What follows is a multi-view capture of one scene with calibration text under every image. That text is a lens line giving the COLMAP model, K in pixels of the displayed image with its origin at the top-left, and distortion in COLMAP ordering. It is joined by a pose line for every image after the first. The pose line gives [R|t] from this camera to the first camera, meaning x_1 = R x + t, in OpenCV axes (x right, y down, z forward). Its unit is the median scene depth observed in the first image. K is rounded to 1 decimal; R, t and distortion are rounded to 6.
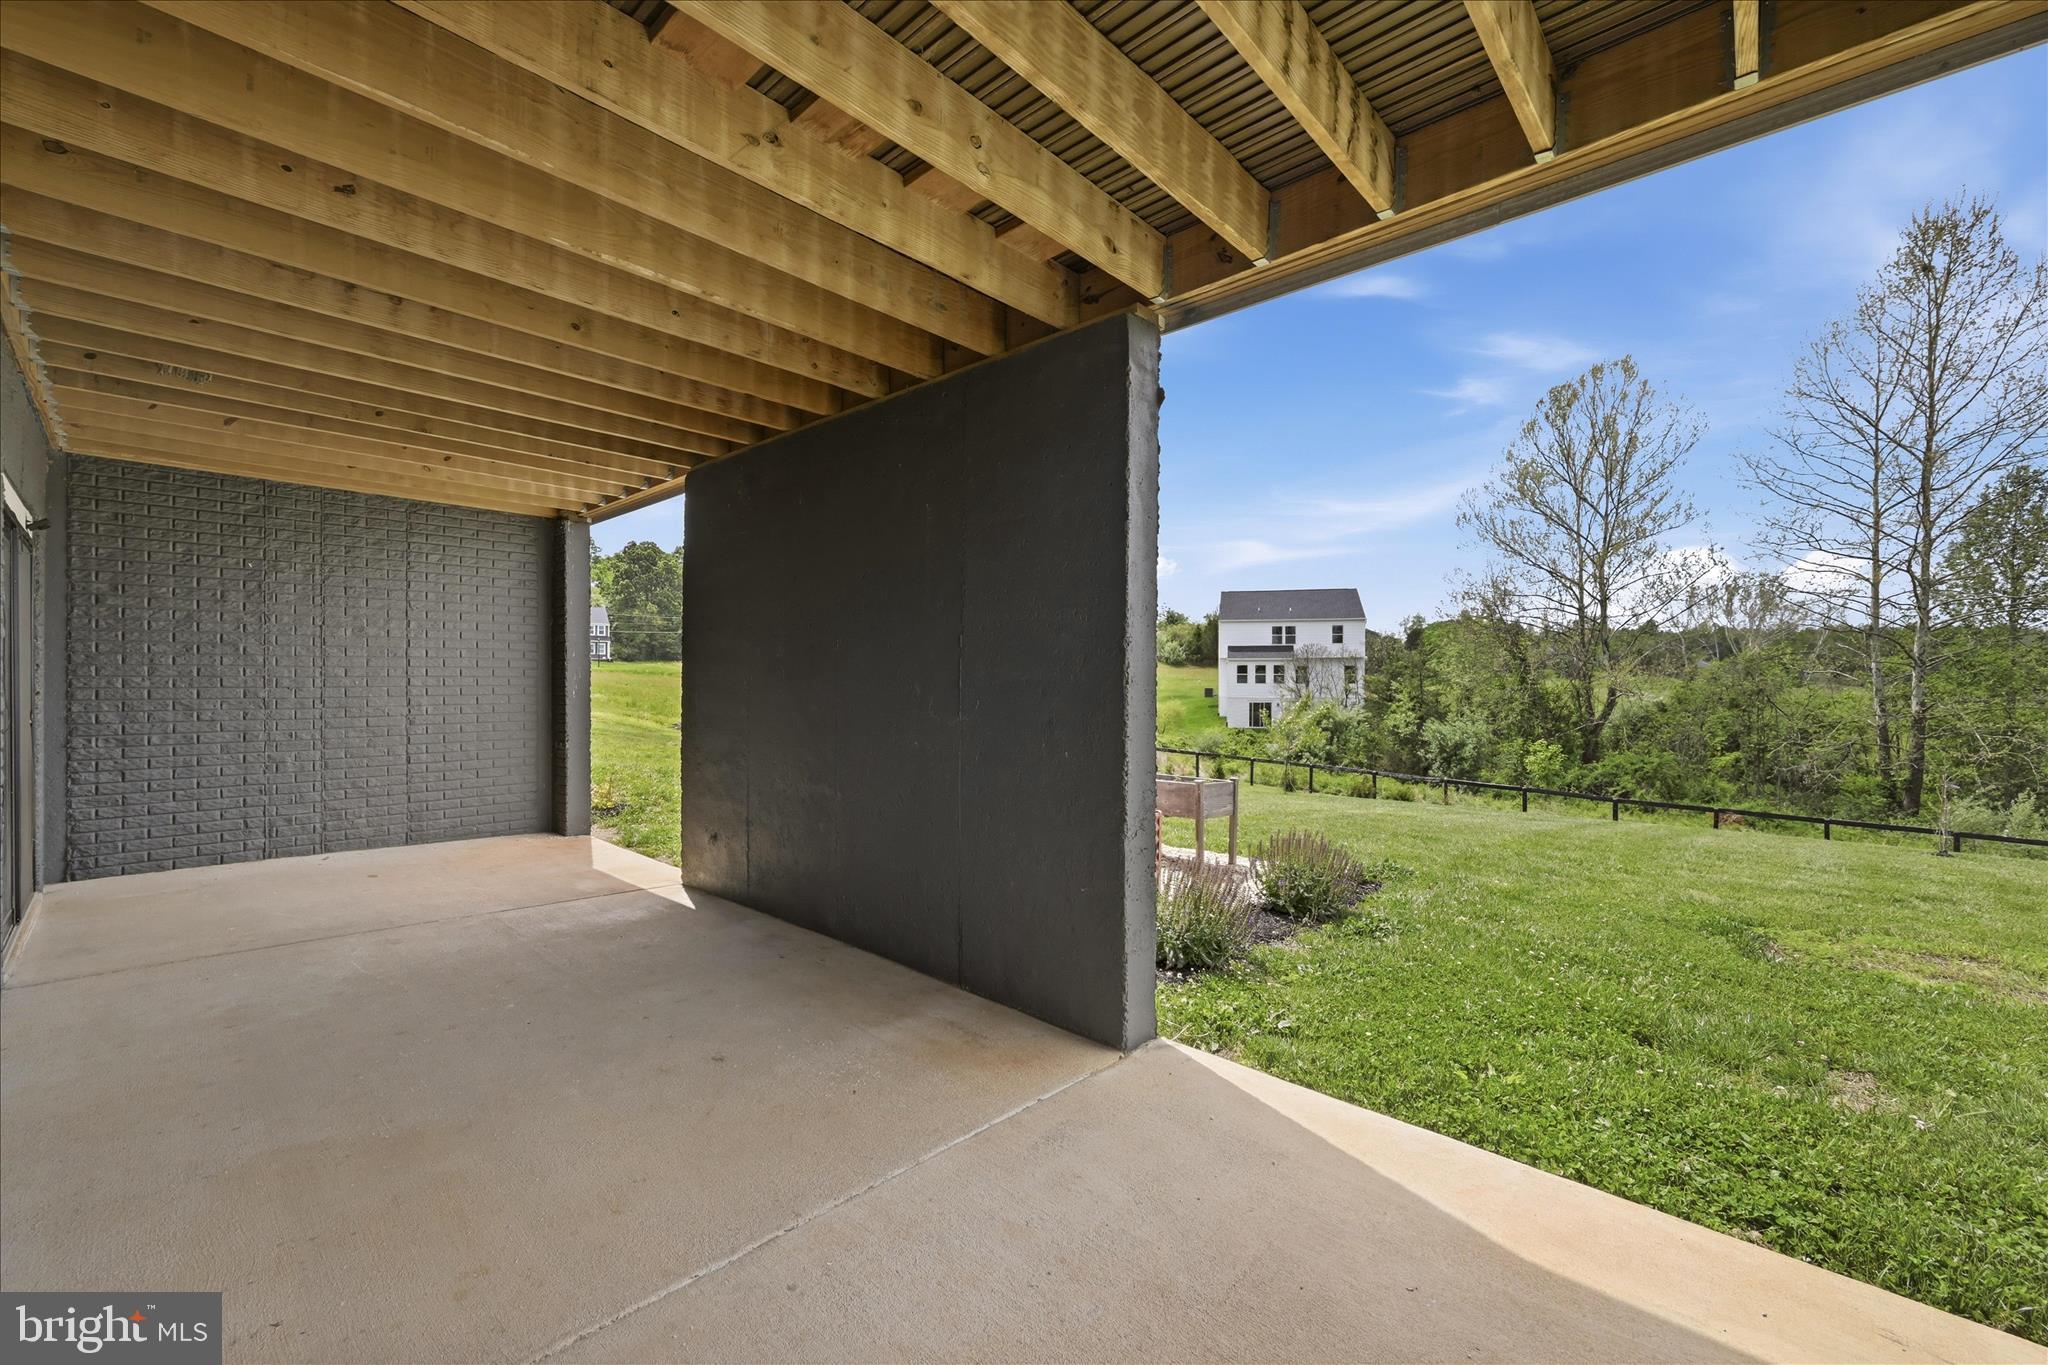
lens RADIAL K [[824.5, 0, 1009.7], [0, 824.5, 687.2], [0, 0, 1]] dist [0.002622, 0.000205]
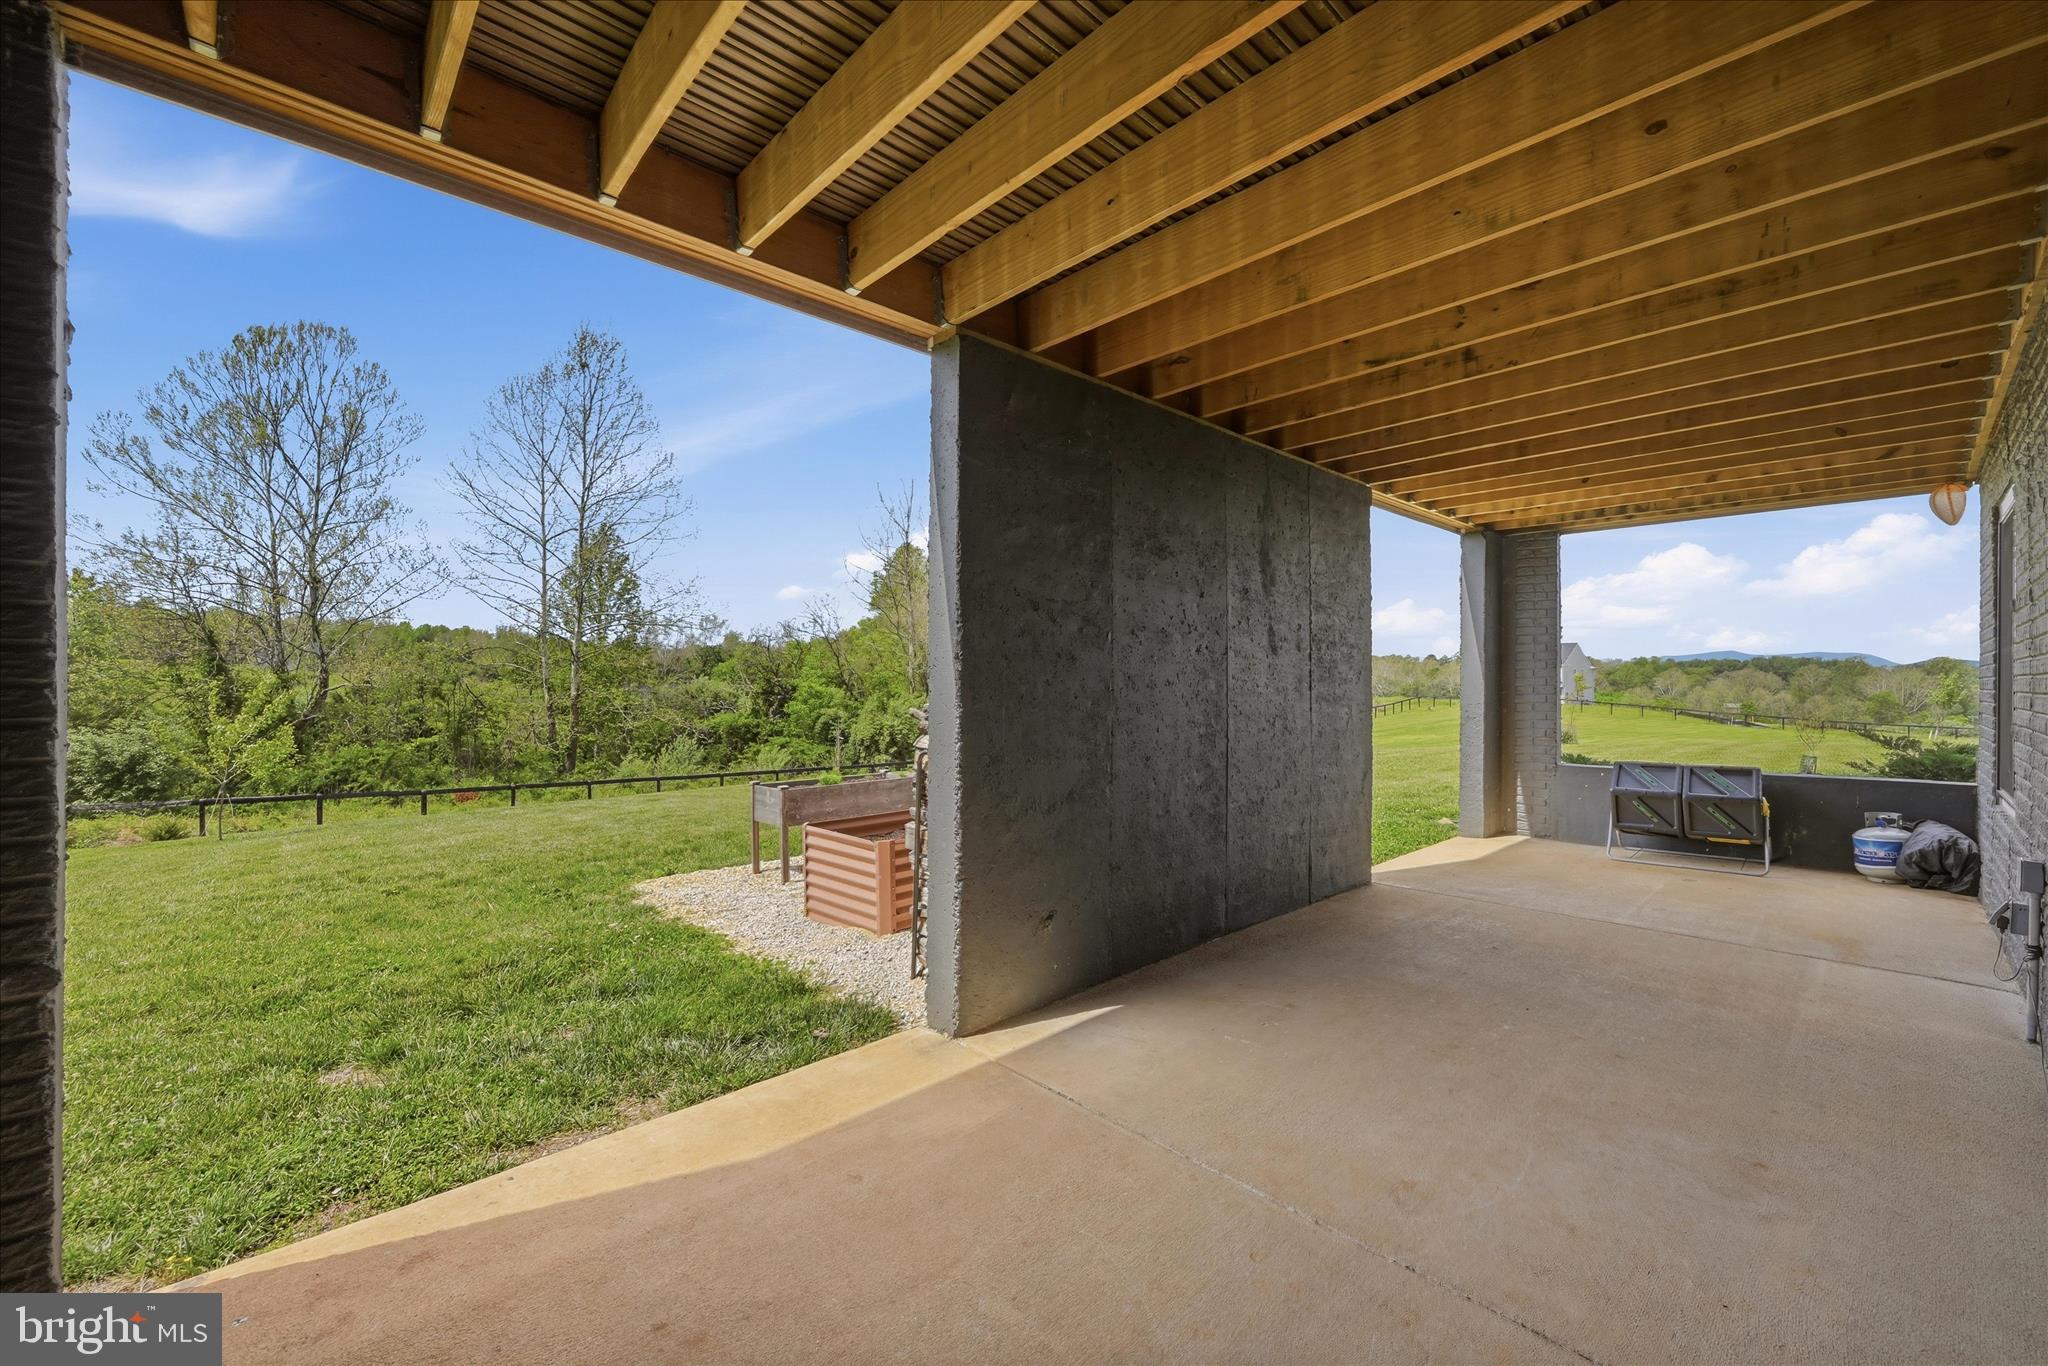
lens RADIAL K [[824.5, 0, 1007.2], [0, 824.5, 673.8], [0, 0, 1]] dist [0.002622, 0.000205]
pose [[0.070304, -0.001900, 0.997524, -0.186567], [0.007908, 0.999968, 0.001347, -0.003389], [-0.997494, 0.007794, 0.070317, 0.176422]]
